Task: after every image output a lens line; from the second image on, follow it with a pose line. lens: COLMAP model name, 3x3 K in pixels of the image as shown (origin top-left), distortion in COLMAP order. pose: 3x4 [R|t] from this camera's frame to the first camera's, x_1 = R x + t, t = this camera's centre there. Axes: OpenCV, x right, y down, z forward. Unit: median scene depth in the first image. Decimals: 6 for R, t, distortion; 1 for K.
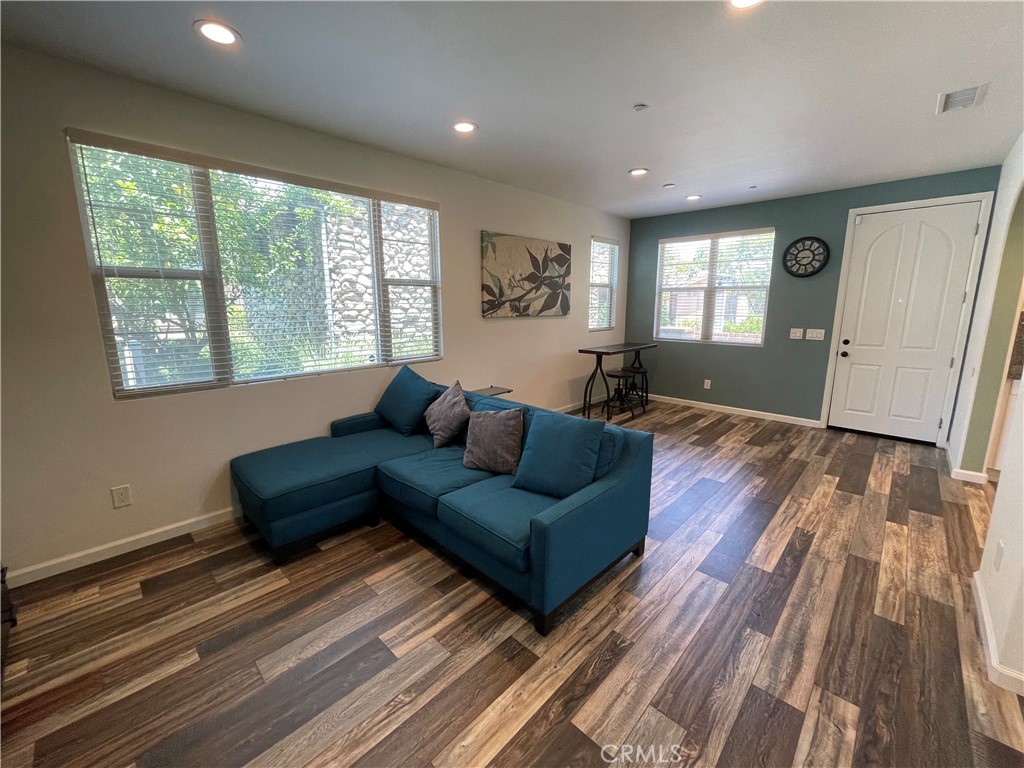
lens RADIAL K [[415.0, 0, 508.0], [0, 415.0, 383.9], [0, 0, 1]] dist [-0.005517, 0.002459]
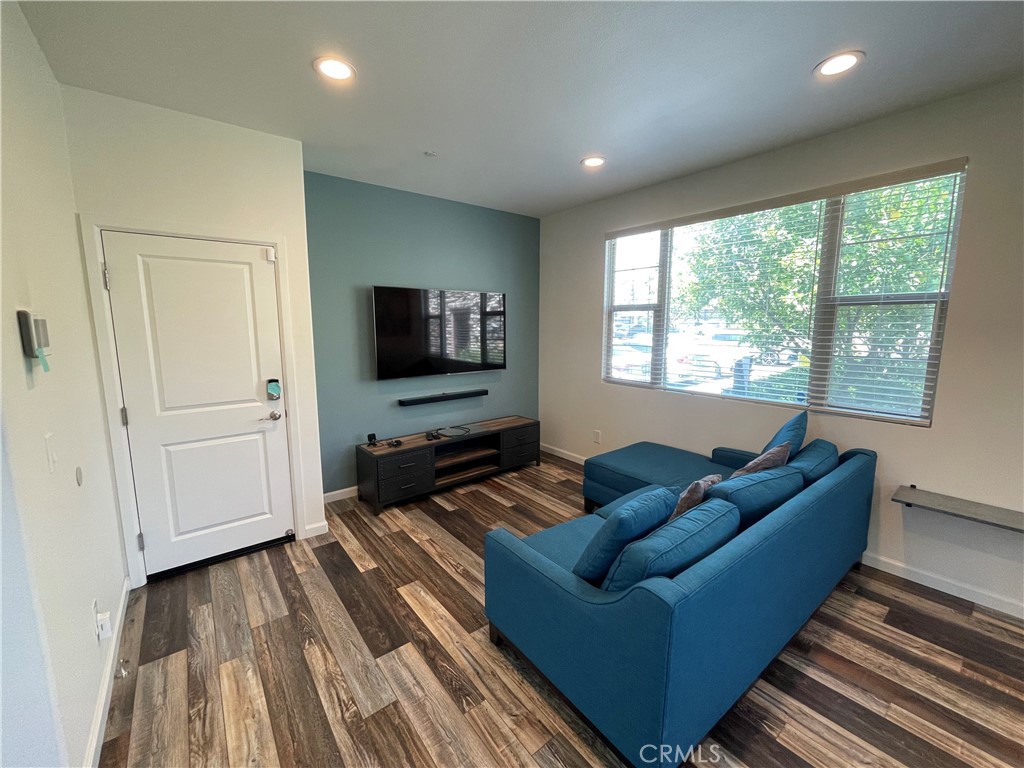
lens RADIAL K [[415.0, 0, 508.7], [0, 415.0, 380.3], [0, 0, 1]] dist [-0.005517, 0.002459]
pose [[-0.135684, 0.143338, -0.980329, 0.657122], [-0.186170, 0.968165, 0.167326, -0.149085], [0.973104, 0.205212, -0.104679, 0.641259]]
